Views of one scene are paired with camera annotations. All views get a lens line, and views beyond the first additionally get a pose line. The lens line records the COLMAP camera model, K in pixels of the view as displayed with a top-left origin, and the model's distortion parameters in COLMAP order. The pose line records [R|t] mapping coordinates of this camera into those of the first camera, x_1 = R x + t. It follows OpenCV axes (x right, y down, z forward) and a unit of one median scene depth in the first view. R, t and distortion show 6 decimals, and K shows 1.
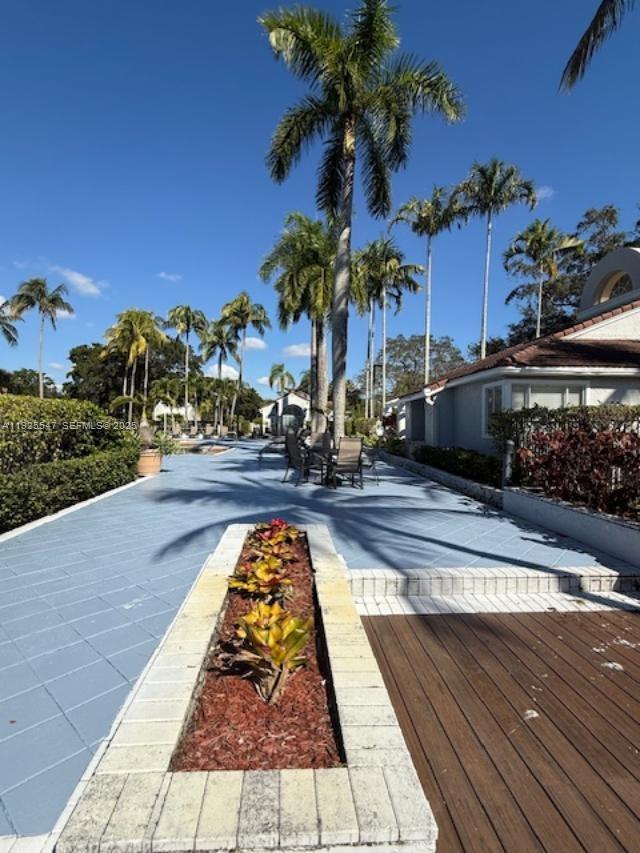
lens RADIAL K [[340.1, 0, 319.9], [0, 340.1, 423.1], [0, 0, 1]] dist [0.001100, -0.000264]
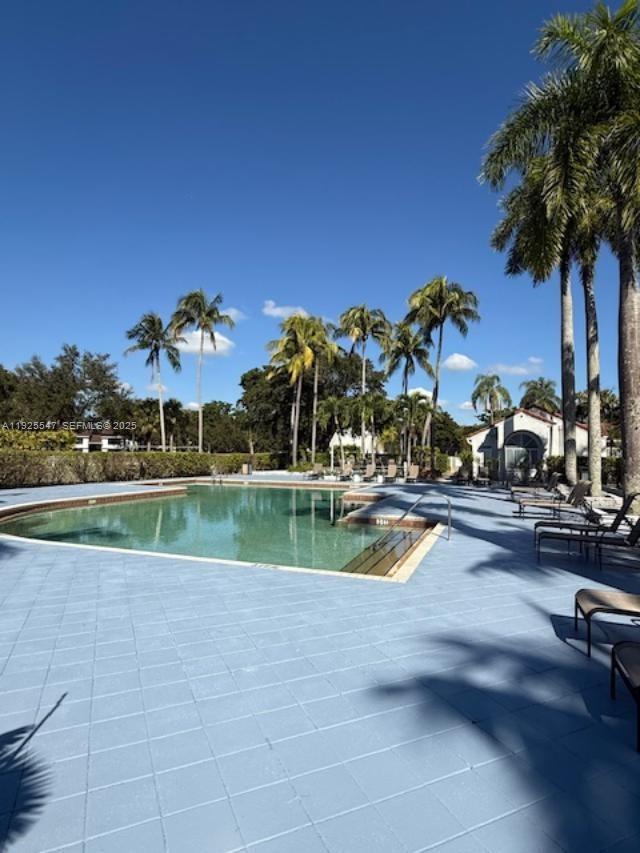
lens RADIAL K [[340.1, 0, 319.9], [0, 340.1, 423.1], [0, 0, 1]] dist [0.001100, -0.000264]
pose [[0.861151, -0.033749, -0.507228, -0.086070], [-0.008683, 0.996672, -0.081057, -0.014319], [0.508275, 0.074206, 0.857992, 0.287620]]
